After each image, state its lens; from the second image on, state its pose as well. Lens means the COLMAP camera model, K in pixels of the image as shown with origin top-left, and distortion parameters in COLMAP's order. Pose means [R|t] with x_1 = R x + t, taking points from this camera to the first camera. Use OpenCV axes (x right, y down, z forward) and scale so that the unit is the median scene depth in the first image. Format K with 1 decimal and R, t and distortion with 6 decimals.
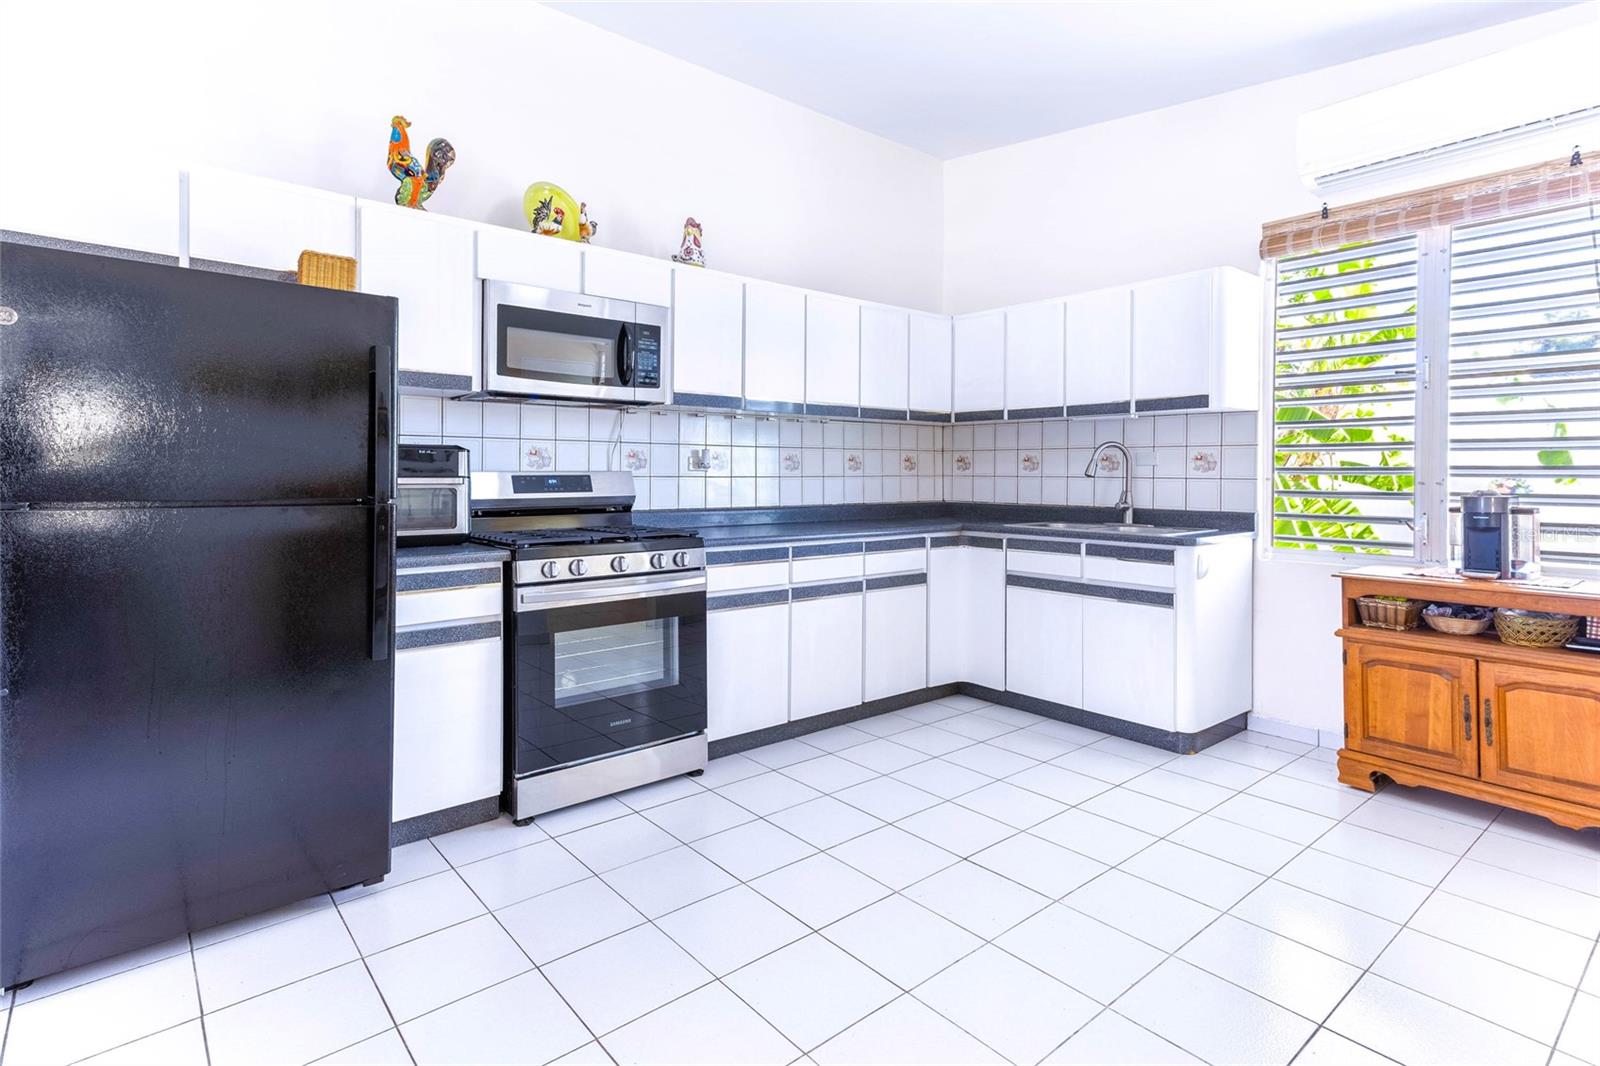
lens RADIAL K [[803.3, 0, 800.4], [0, 803.3, 685.0], [0, 0, 1]] dist [0.000784, 0.000094]
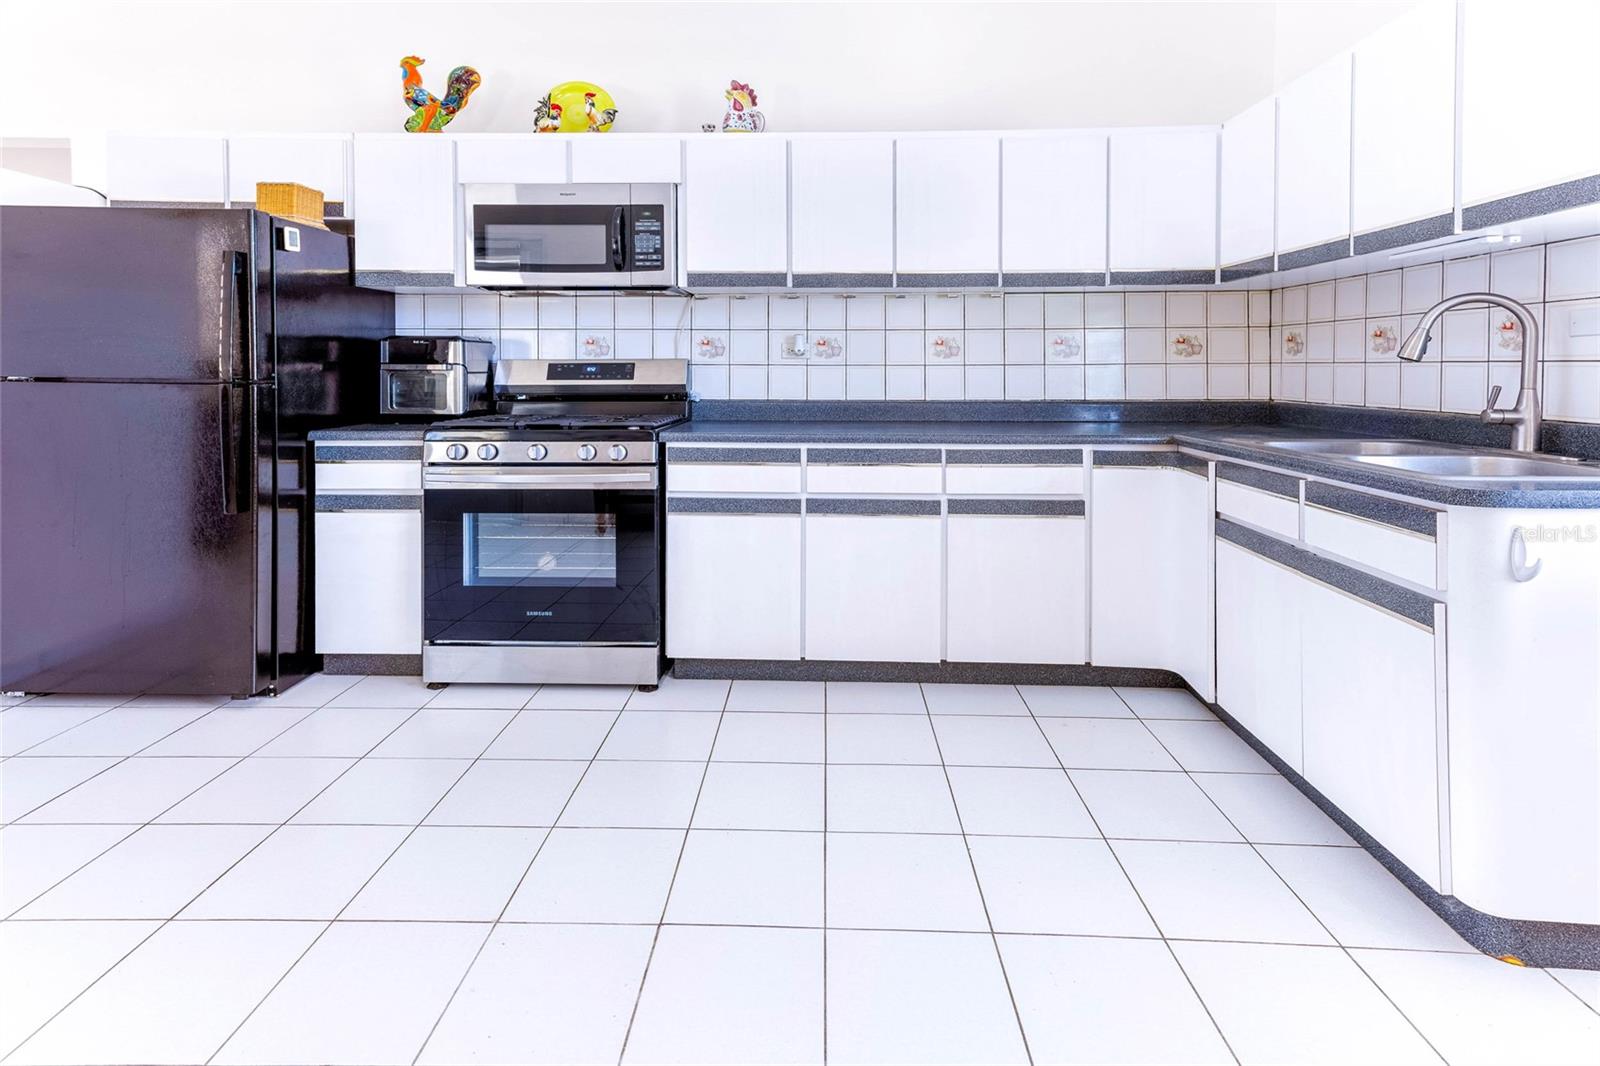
lens RADIAL K [[749.0, 0, 796.1], [0, 749.0, 514.8], [0, 0, 1]] dist [0.018775, 0.000514]
pose [[0.732194, 0.131086, -0.668362, 0.549266], [-0.171078, 0.985240, 0.005818, -0.119229], [0.659260, 0.110082, 0.743813, 0.475824]]
